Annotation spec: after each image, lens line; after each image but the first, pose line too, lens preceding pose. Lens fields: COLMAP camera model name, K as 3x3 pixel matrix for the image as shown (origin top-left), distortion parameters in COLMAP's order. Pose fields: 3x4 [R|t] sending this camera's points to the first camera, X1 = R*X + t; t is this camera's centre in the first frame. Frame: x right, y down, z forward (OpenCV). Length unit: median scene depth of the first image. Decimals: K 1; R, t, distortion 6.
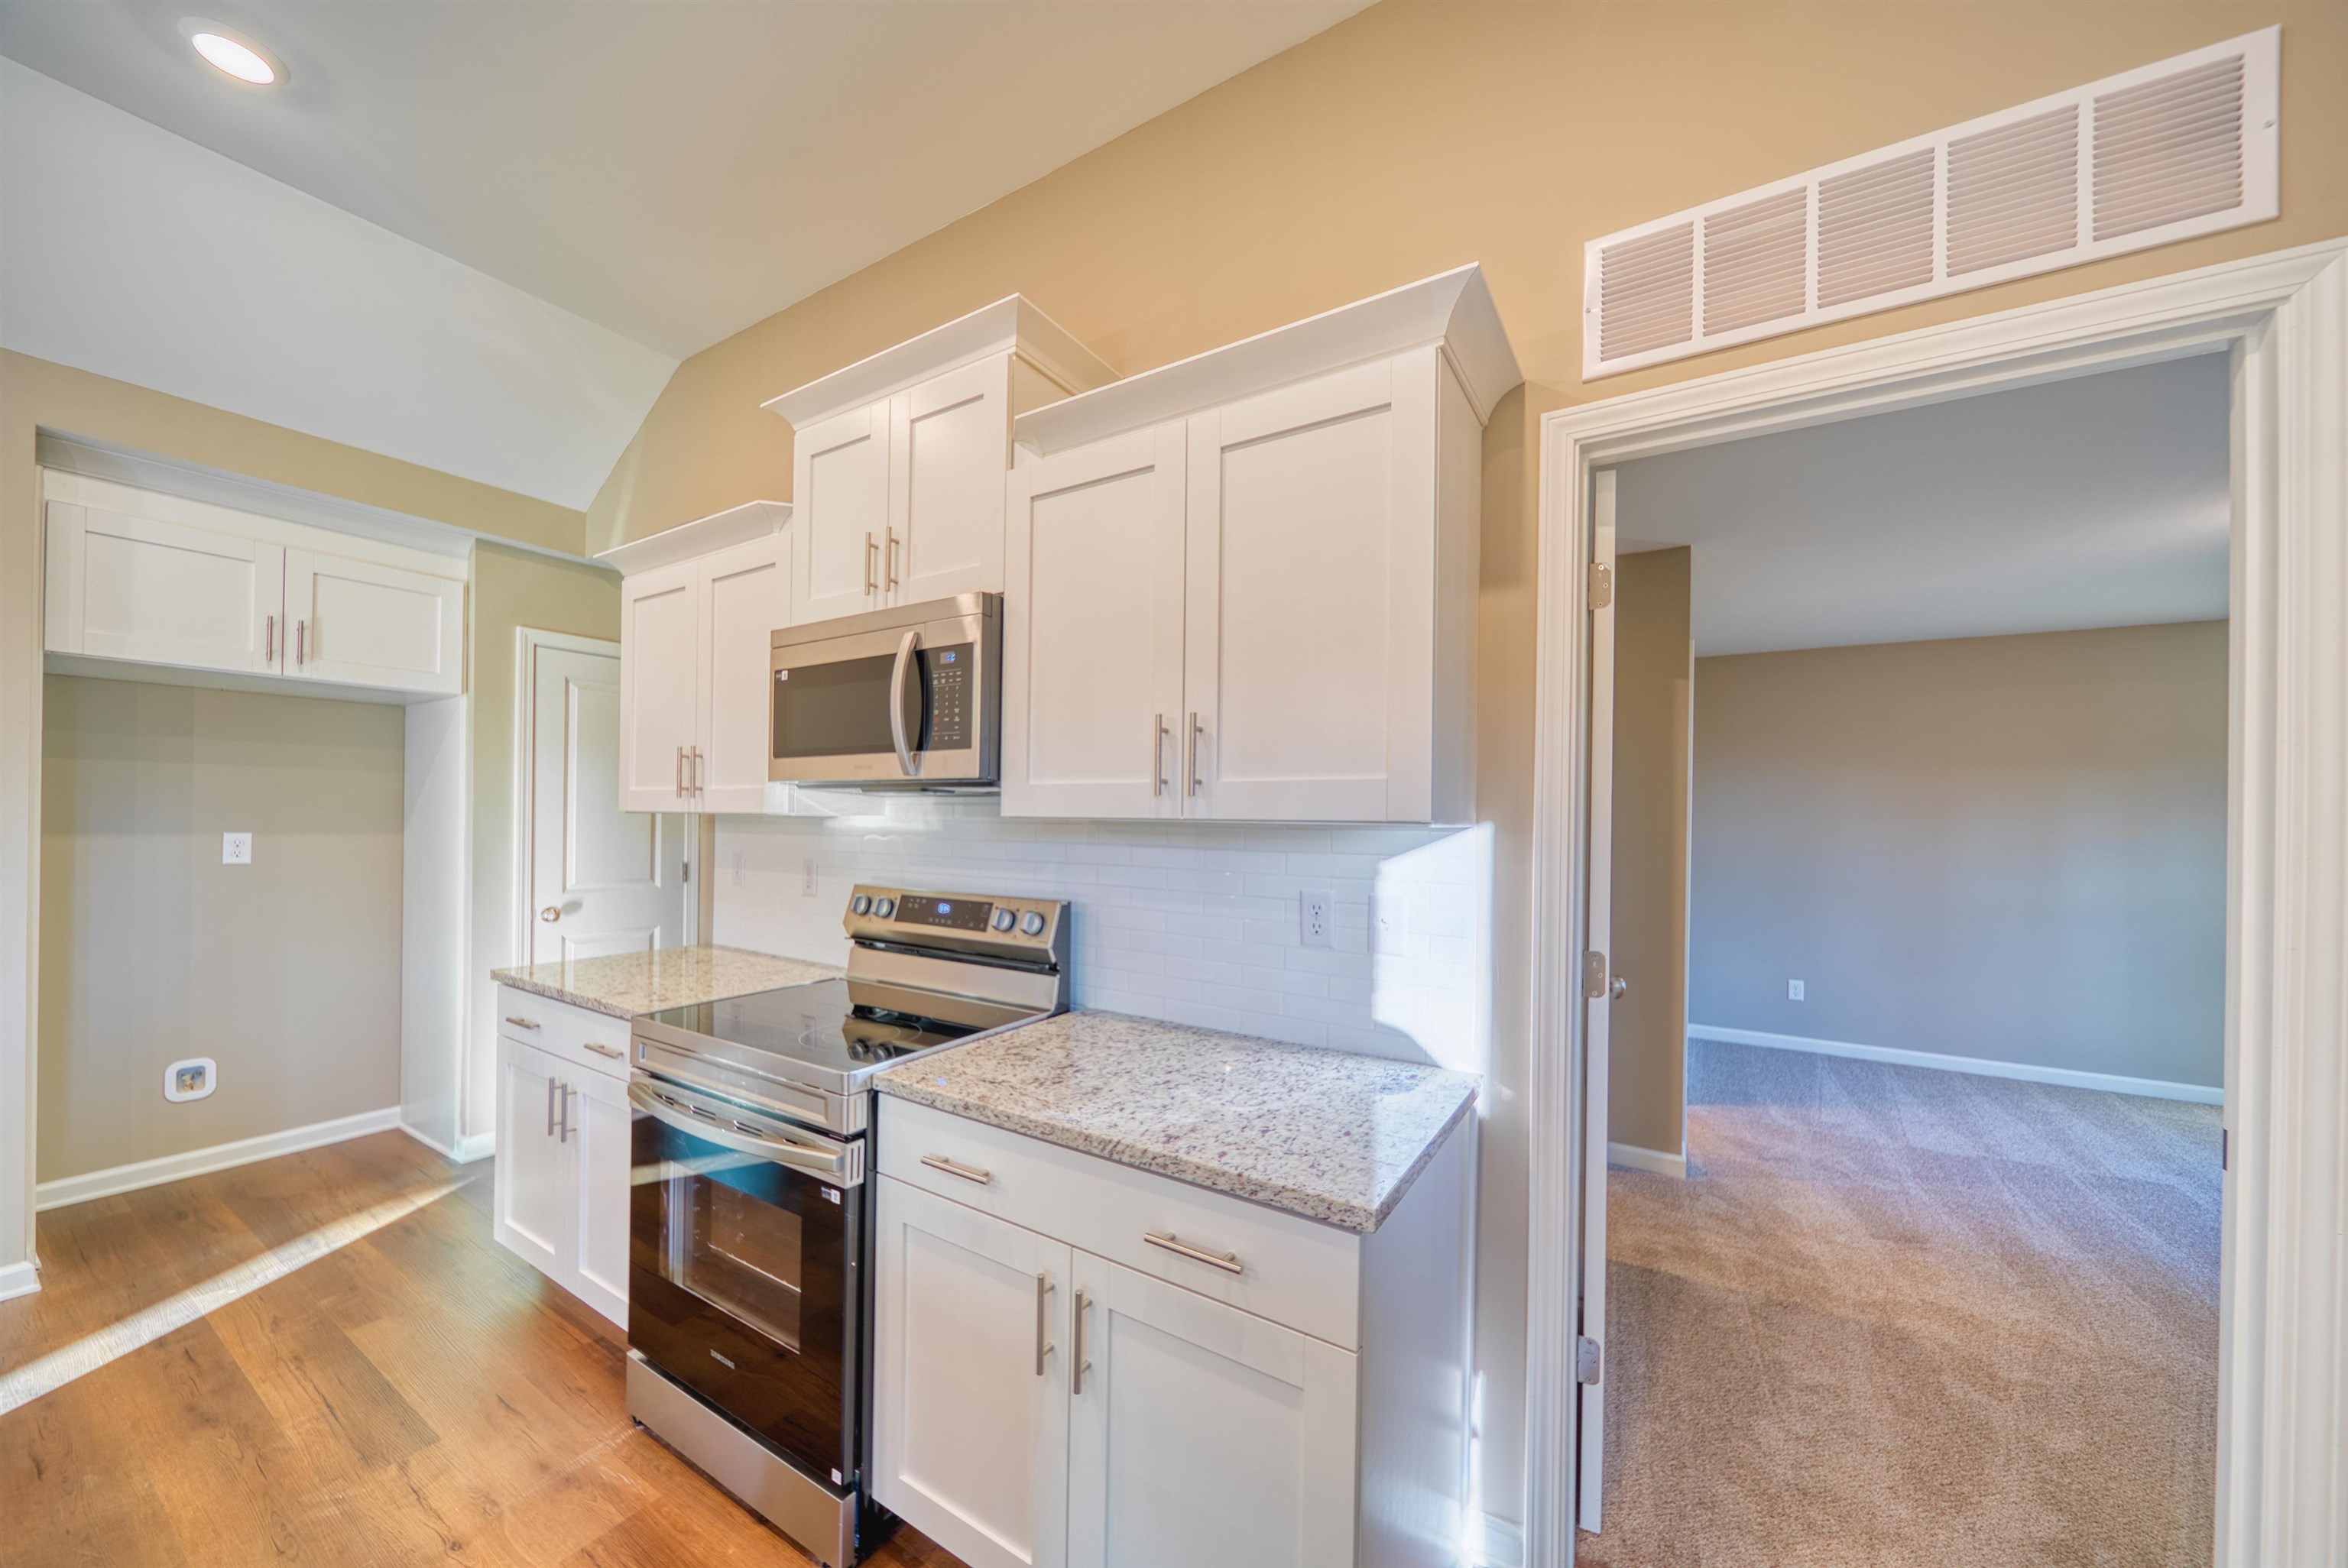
lens RADIAL K [[825.2, 0, 1166.4], [0, 825.2, 815.3], [0, 0, 1]] dist [-0.005447, -0.000284]
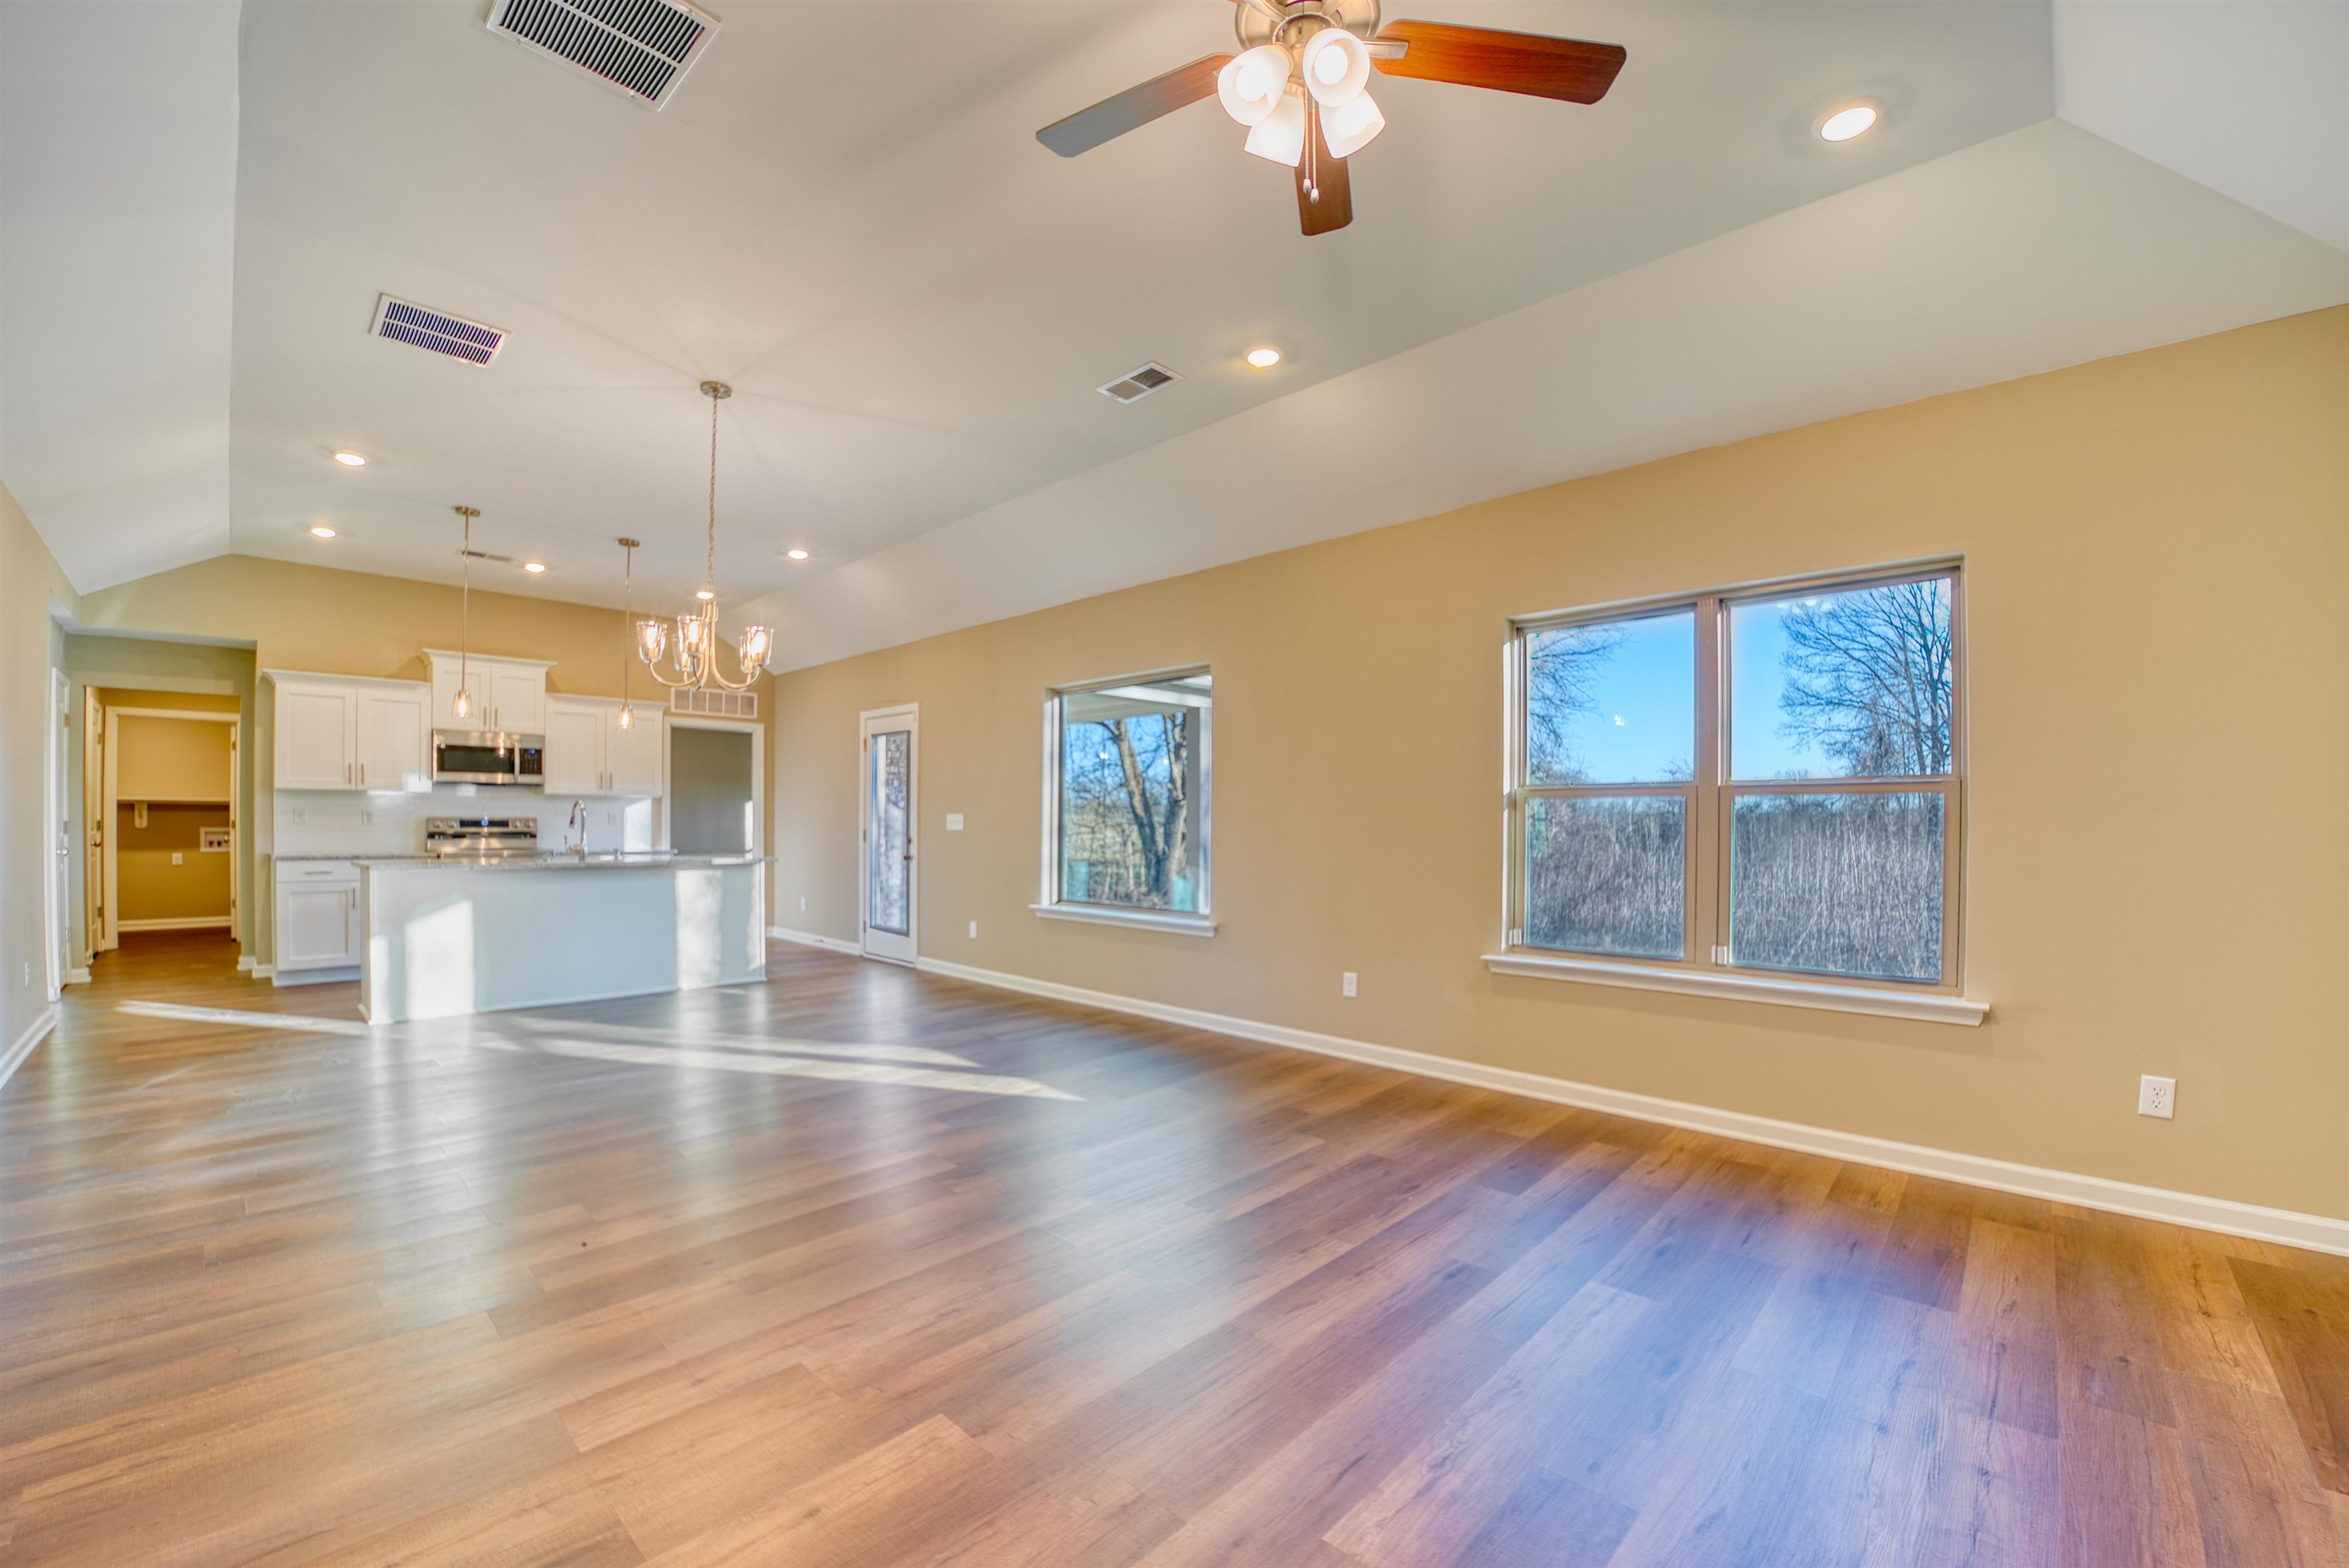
lens RADIAL K [[939.0, 0, 1136.3], [0, 939.0, 825.6], [0, 0, 1]] dist [-0.001764, -0.000227]
pose [[0.230339, -0.014446, 0.973003, -3.183325], [-0.001552, 0.999883, 0.015212, 0.066204], [-0.973109, -0.005014, 0.230290, -2.238094]]
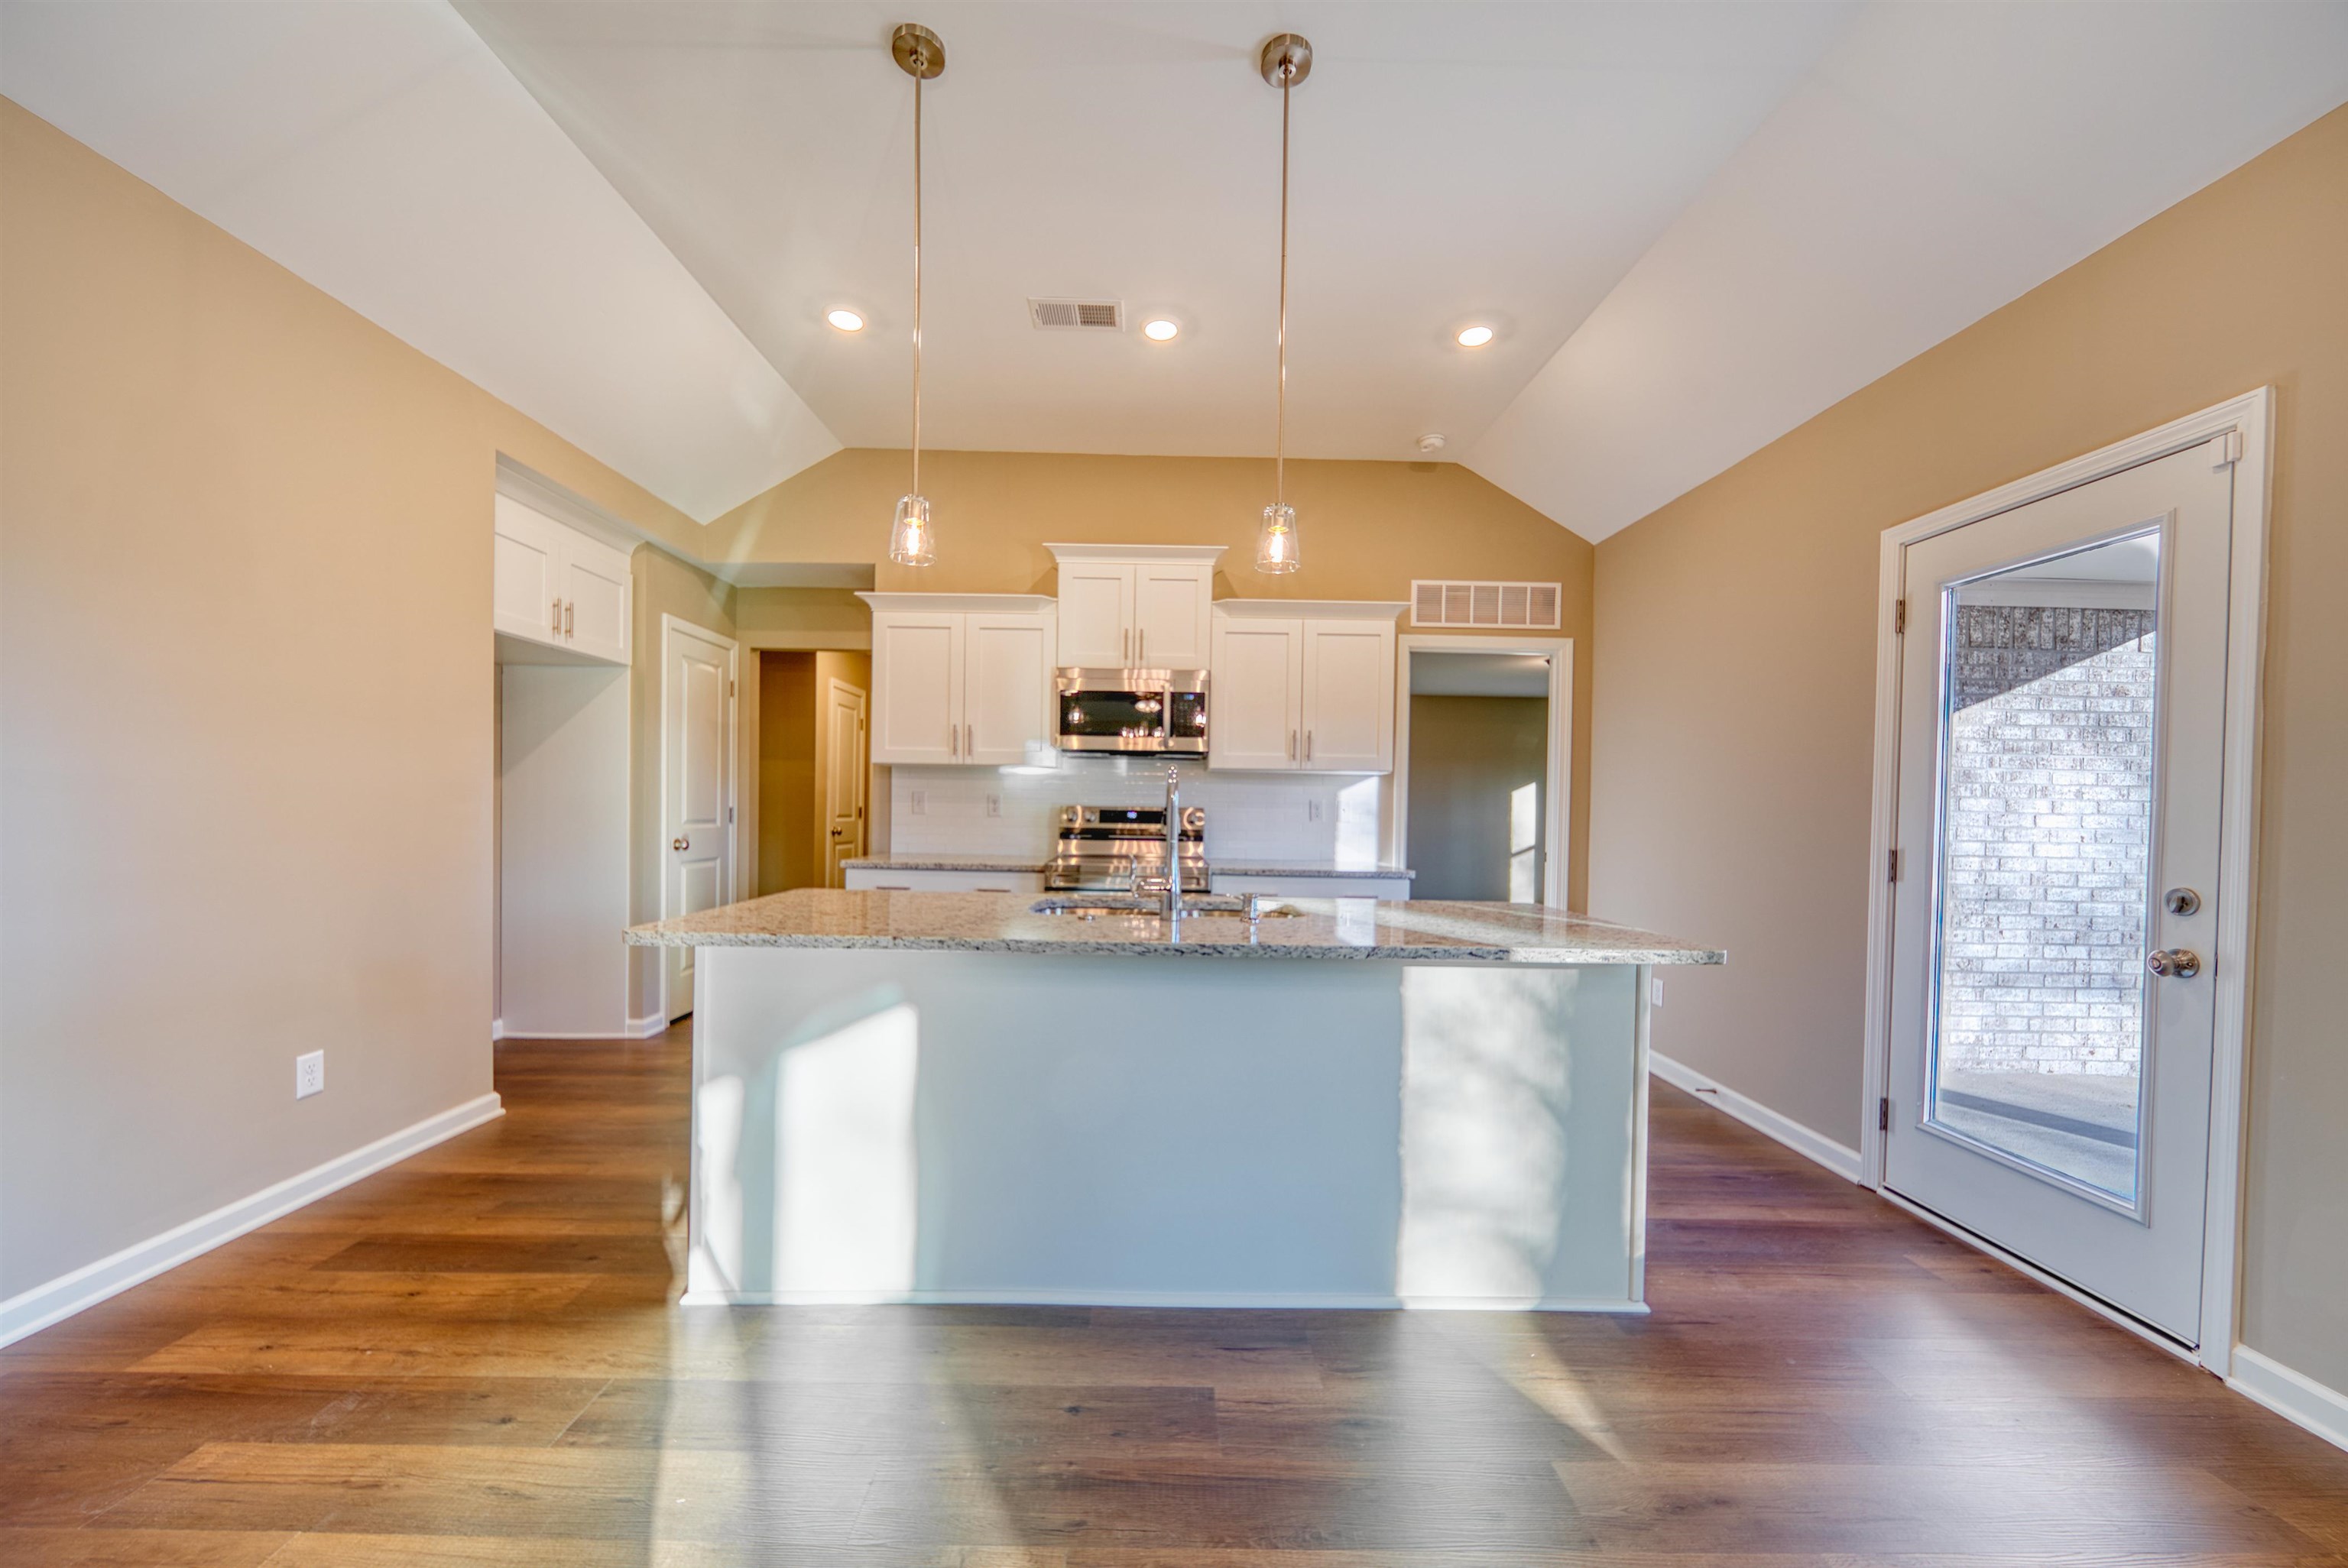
lens RADIAL K [[840.7, 0, 1162.7], [0, 840.7, 816.1], [0, 0, 1]] dist [-0.002486, -0.000508]
pose [[0.842140, -0.006542, 0.539220, -1.314472], [-0.006627, 0.999725, 0.022479, 0.069667], [-0.539219, -0.022504, 0.841865, -0.761412]]
